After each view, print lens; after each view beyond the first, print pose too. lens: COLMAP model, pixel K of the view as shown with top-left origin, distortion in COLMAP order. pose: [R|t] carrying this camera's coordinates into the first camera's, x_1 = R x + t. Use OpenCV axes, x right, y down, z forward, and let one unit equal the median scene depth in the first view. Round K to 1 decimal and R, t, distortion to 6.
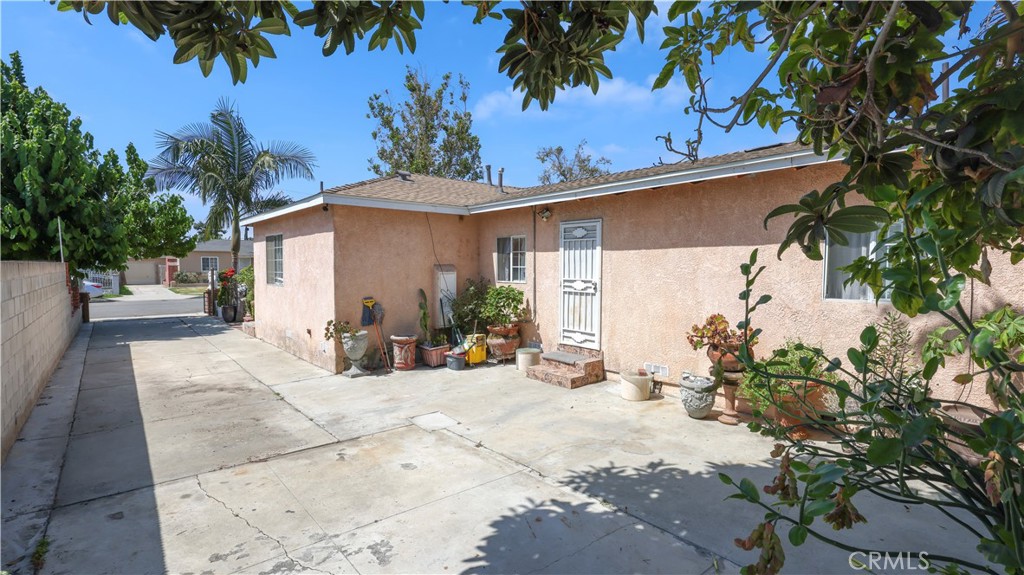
lens RADIAL K [[485.9, 0, 516.0], [0, 485.9, 287.5], [0, 0, 1]] dist [0.001704, 0.000129]
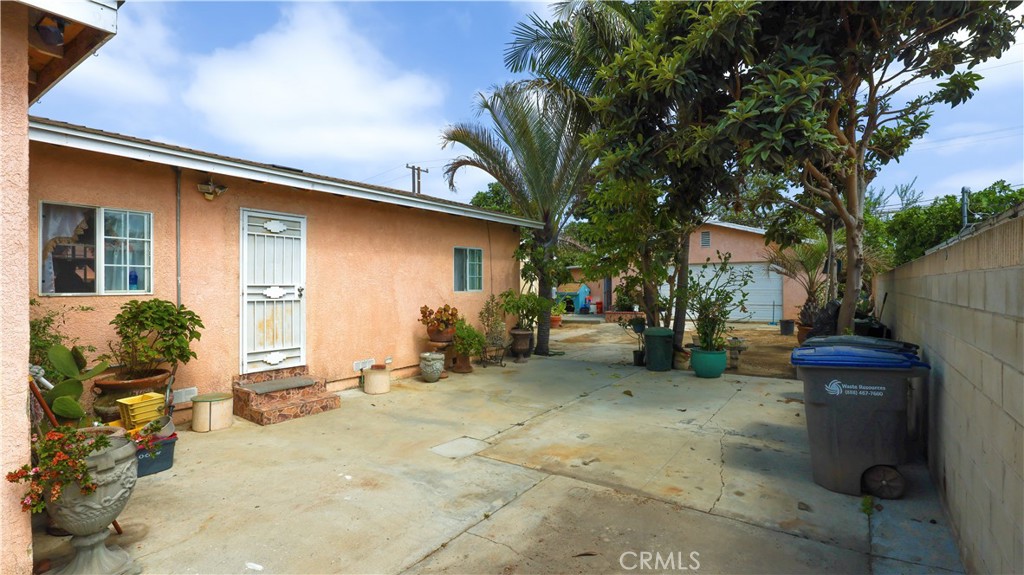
lens RADIAL K [[485.9, 0, 516.0], [0, 485.9, 287.5], [0, 0, 1]] dist [0.001704, 0.000129]
pose [[-0.267575, -0.005634, 0.963520, -1.021057], [0.045745, 0.998781, 0.018543, -0.011716], [-0.962450, 0.049038, -0.266991, 1.142910]]
